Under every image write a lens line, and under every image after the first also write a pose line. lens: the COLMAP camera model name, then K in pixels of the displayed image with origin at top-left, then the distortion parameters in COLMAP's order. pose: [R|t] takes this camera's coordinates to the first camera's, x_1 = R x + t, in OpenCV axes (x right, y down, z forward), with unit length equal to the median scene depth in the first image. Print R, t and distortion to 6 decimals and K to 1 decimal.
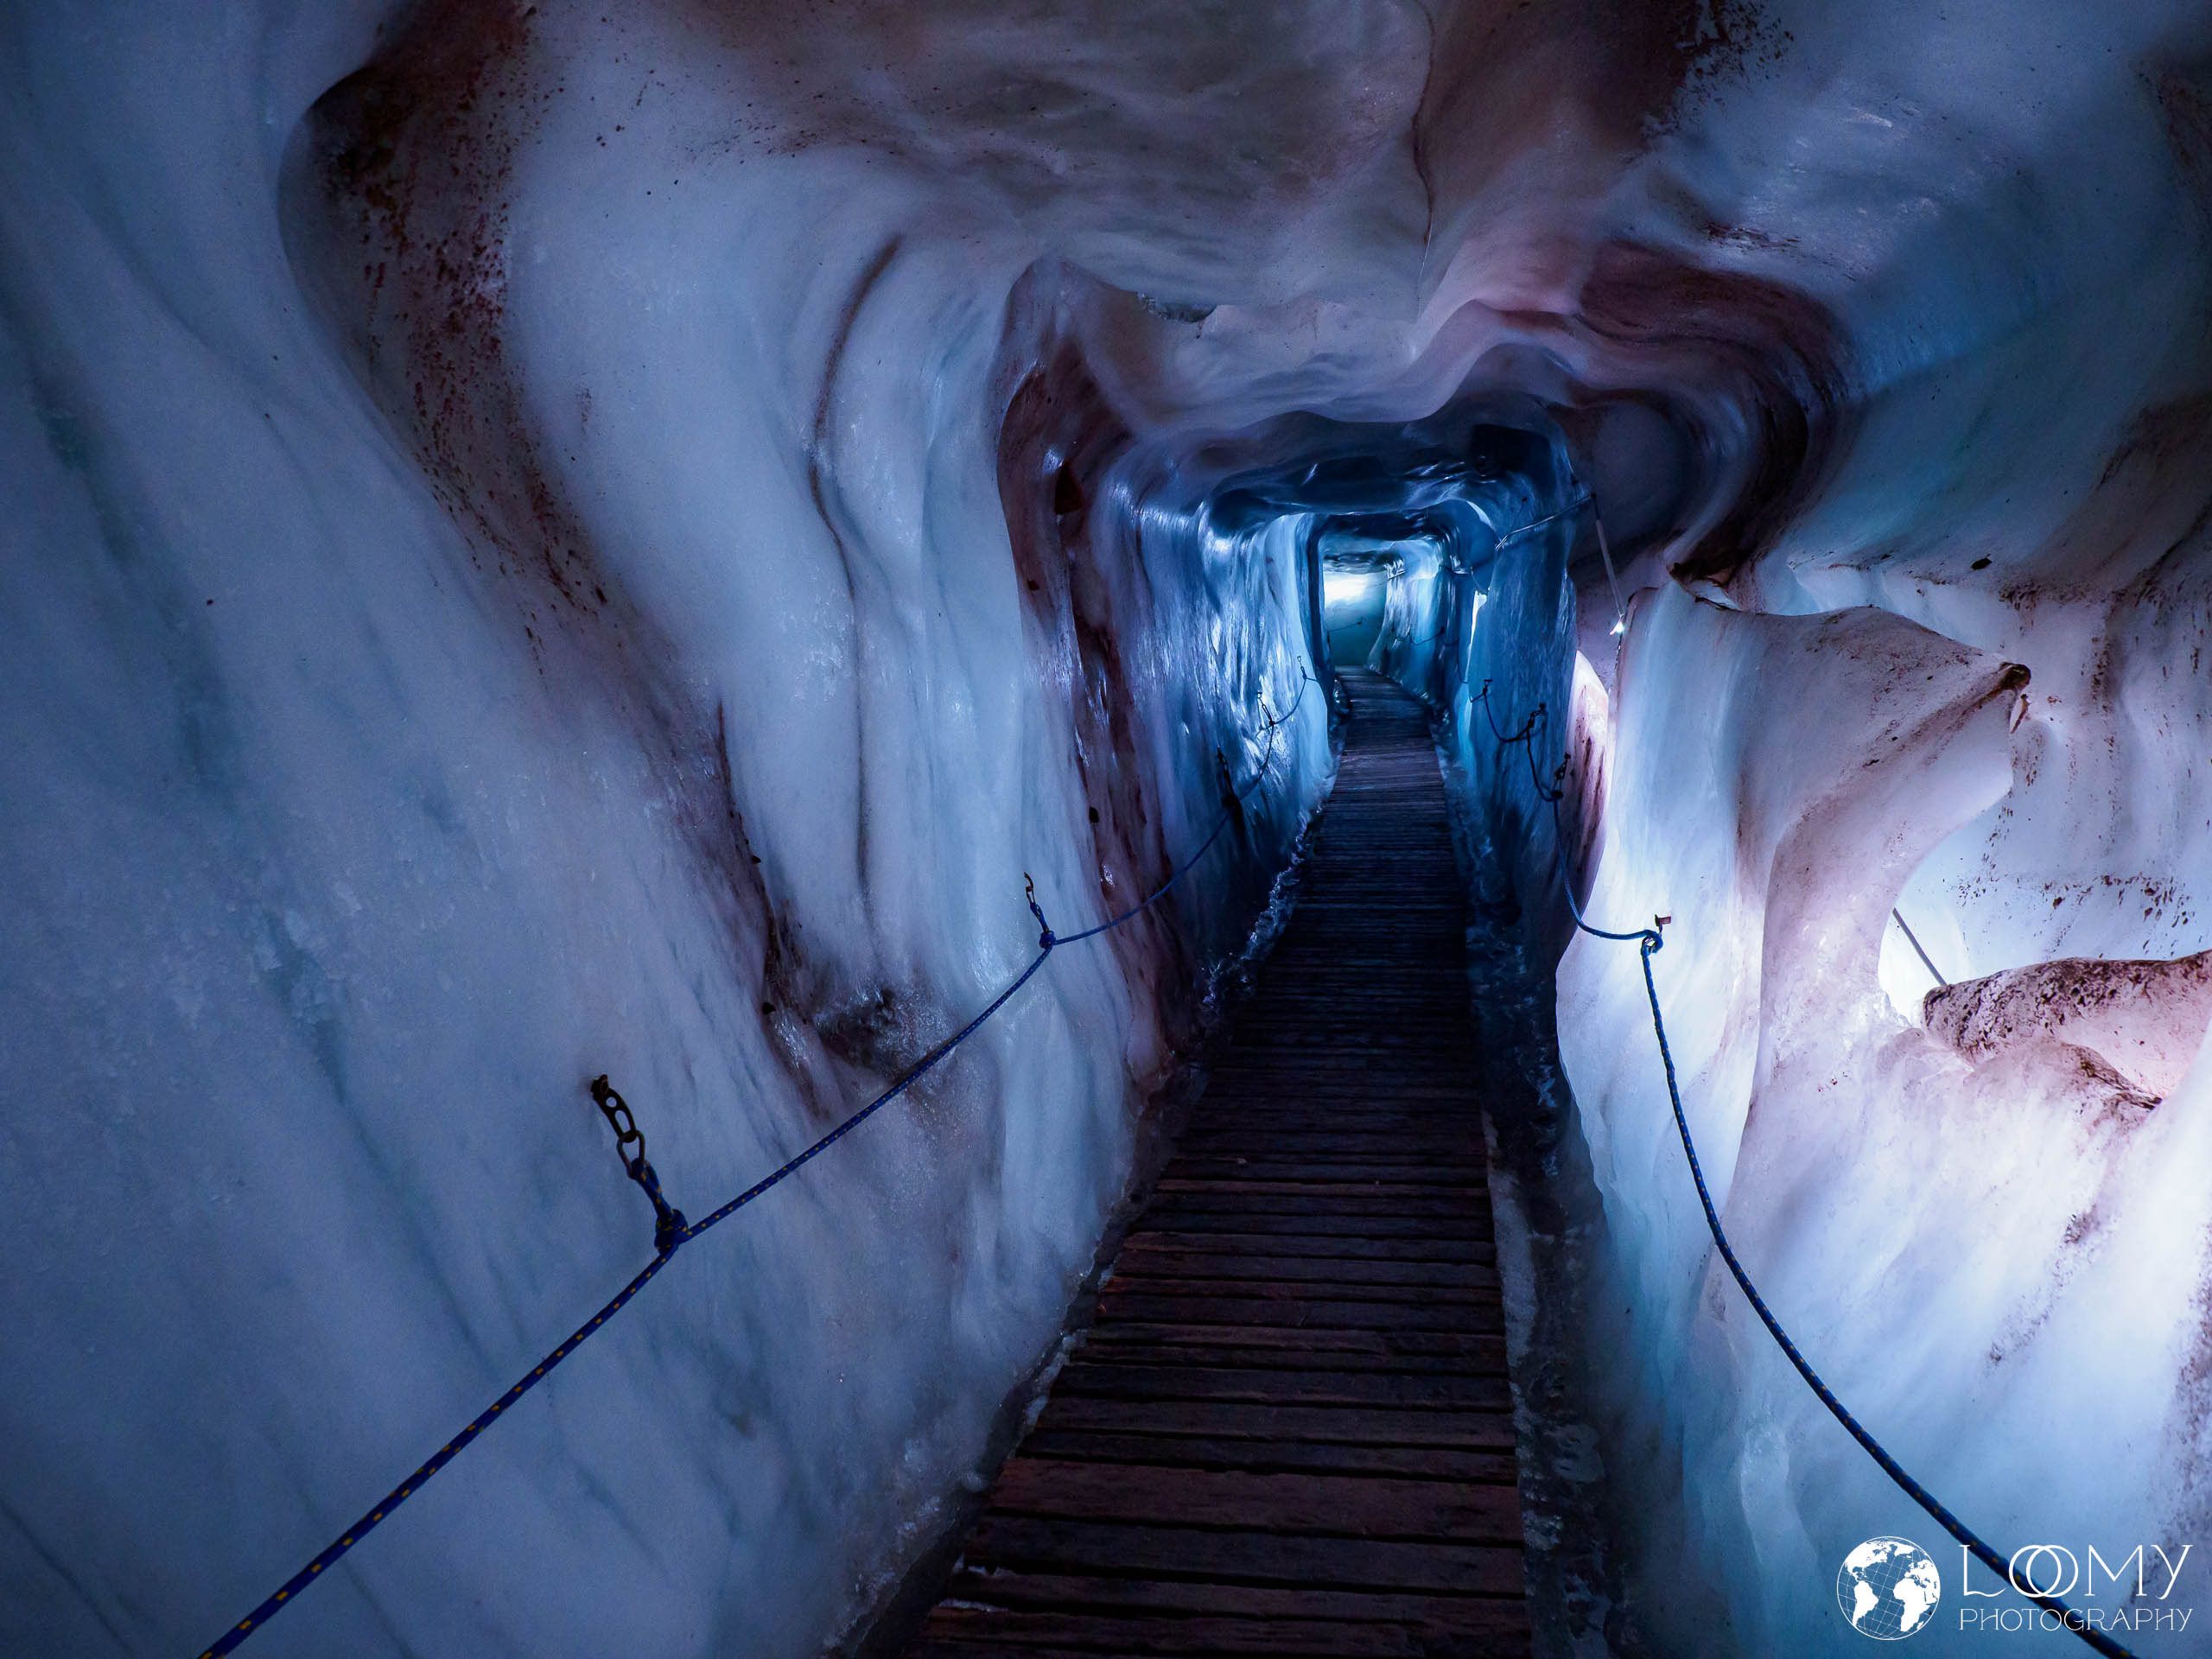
lens RADIAL K [[1598.4, 0, 1113.4], [0, 1598.4, 824.7], [0, 0, 1]] dist [-0.043022, -0.003108]
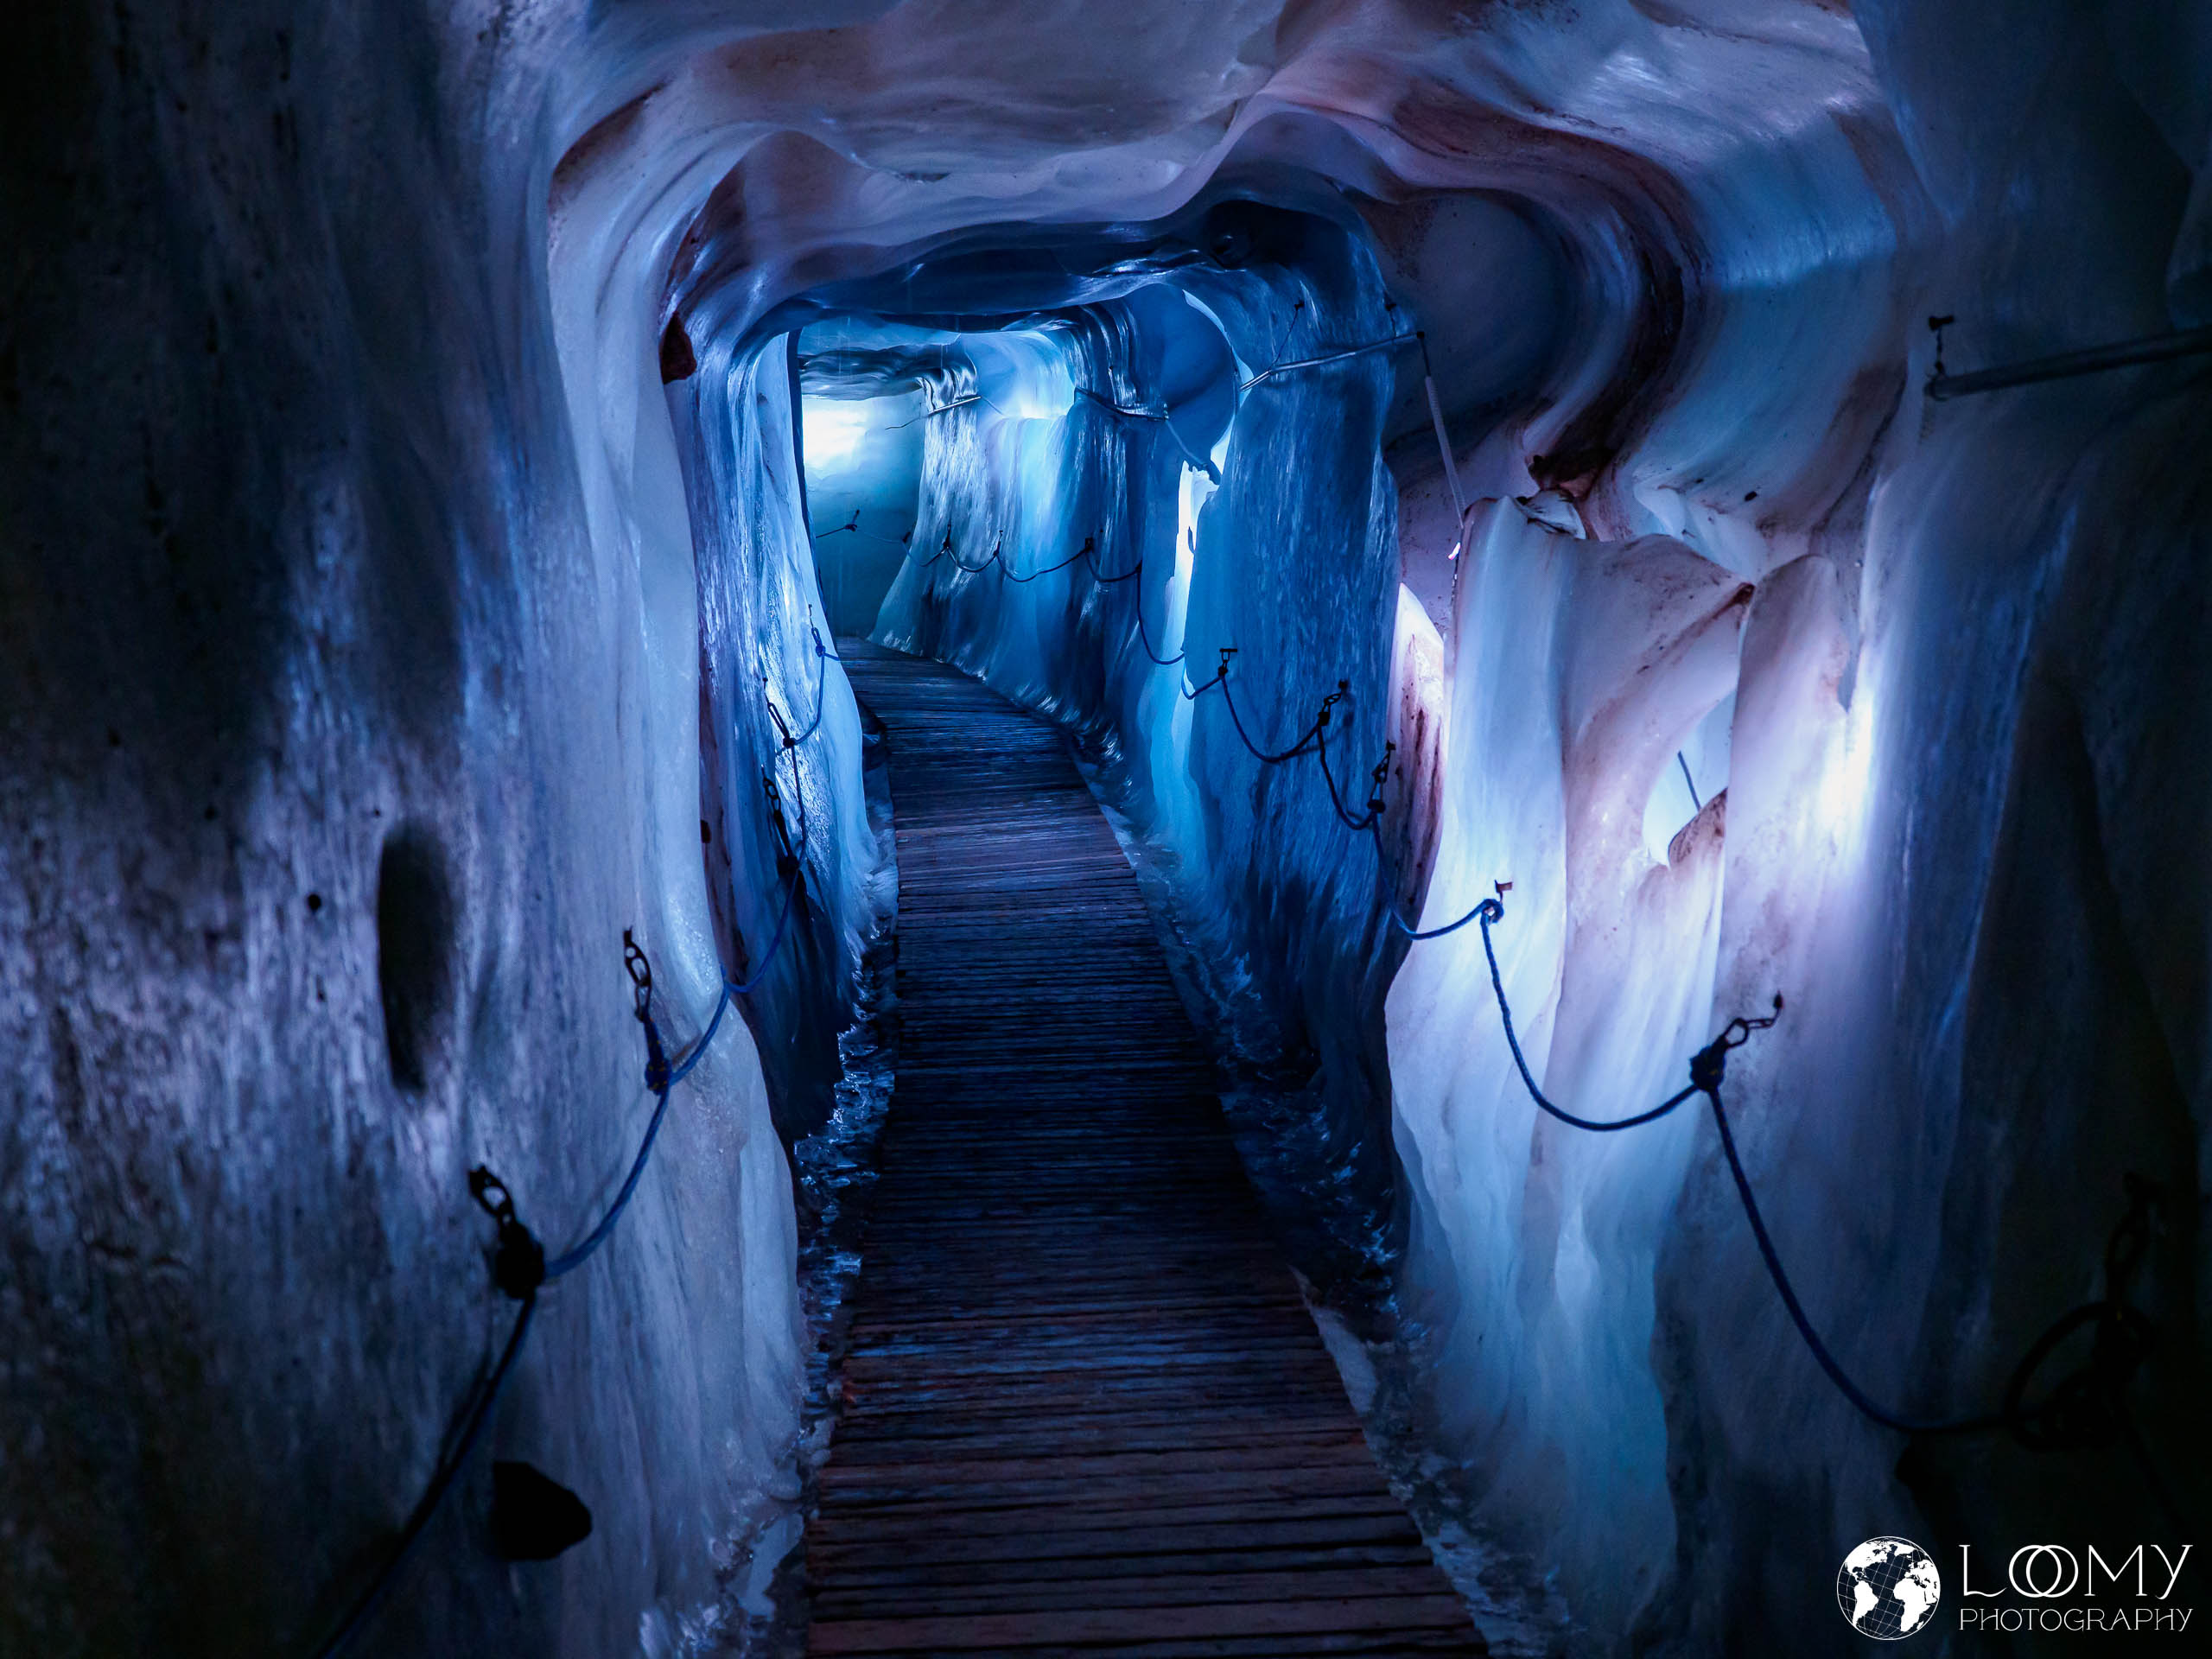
lens RADIAL K [[4882.2, 0, 1106.5], [0, 4882.2, 827.8], [0, 0, 1]] dist [0.099096, 0.000000]
pose [[0.975709, -0.012103, 0.218735, -0.225718], [0.025796, 0.997874, -0.059853, 0.091244], [-0.217545, 0.064041, 0.973947, -0.780342]]
